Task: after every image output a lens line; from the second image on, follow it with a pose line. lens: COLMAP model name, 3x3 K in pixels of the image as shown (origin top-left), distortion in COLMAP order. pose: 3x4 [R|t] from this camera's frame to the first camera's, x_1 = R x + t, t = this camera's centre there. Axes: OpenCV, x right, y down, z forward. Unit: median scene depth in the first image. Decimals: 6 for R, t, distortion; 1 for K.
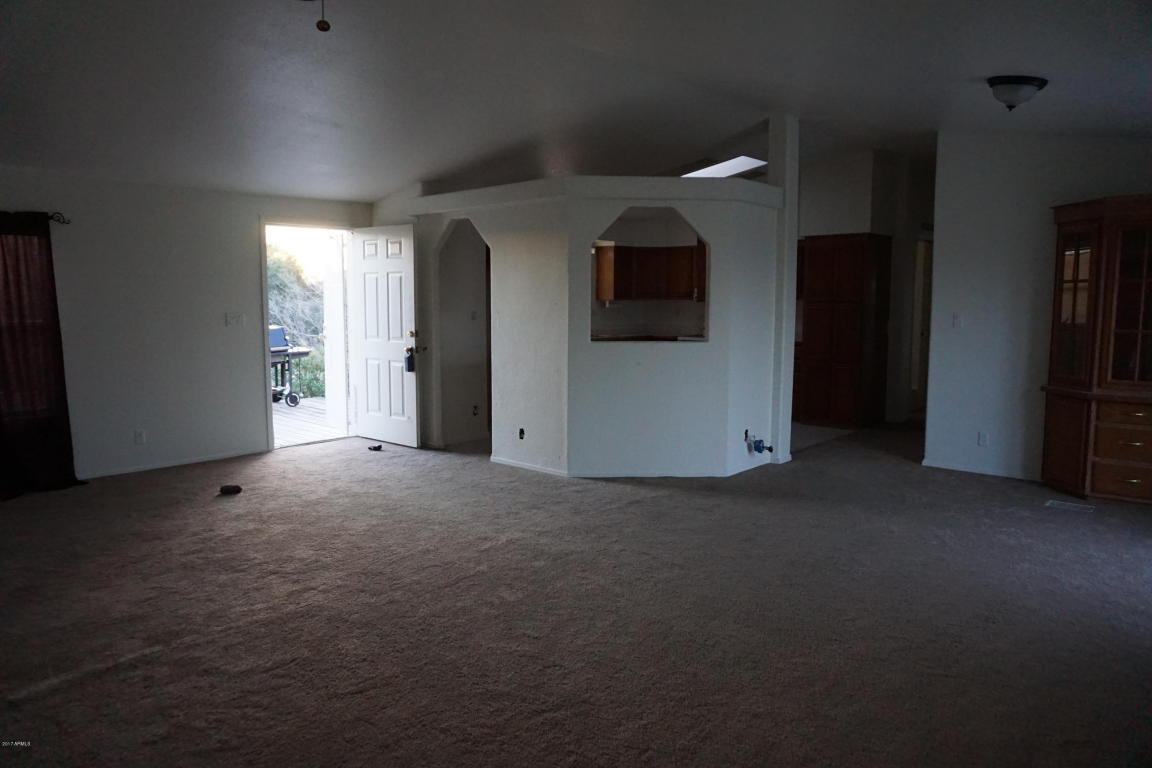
lens RADIAL K [[780.1, 0, 576.0], [0, 780.1, 384.0], [0, 0, 1]] dist [-0.046980, 0.038654]
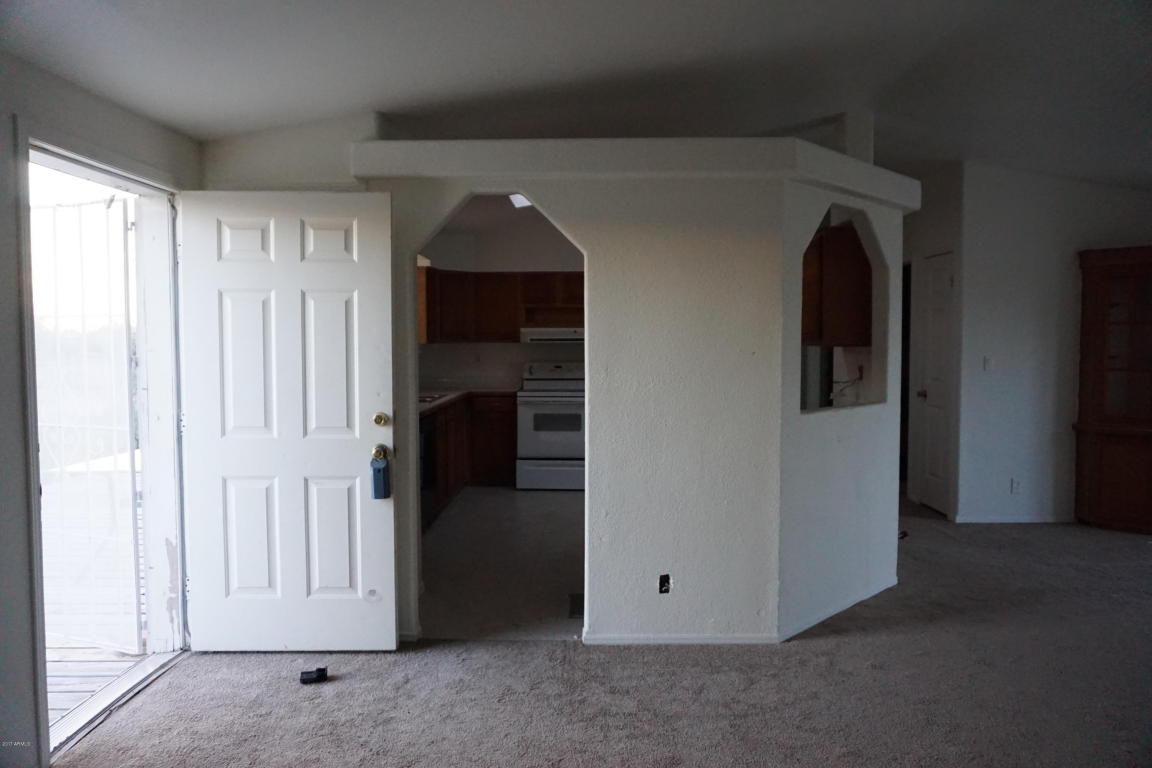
lens RADIAL K [[780.1, 0, 576.0], [0, 780.1, 384.0], [0, 0, 1]] dist [-0.046980, 0.038654]
pose [[0.738068, -0.042744, 0.673371, -0.451257], [0.075622, 0.996944, -0.019604, -0.068354], [-0.670475, 0.065391, 0.739045, 0.569017]]
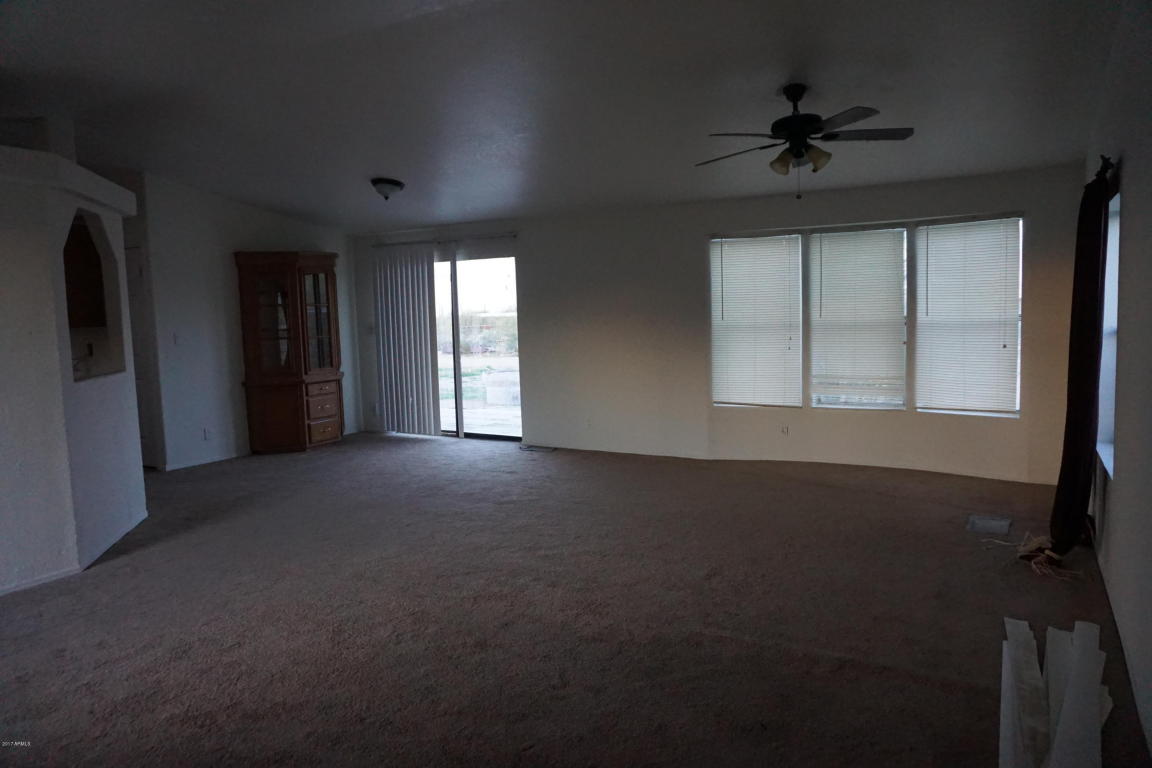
lens RADIAL K [[780.1, 0, 576.0], [0, 780.1, 384.0], [0, 0, 1]] dist [-0.046980, 0.038654]
pose [[-0.217308, -0.088083, 0.972121, -0.688861], [0.129580, 0.984502, 0.118172, -0.066978], [-0.967464, 0.151647, -0.202526, 0.588029]]
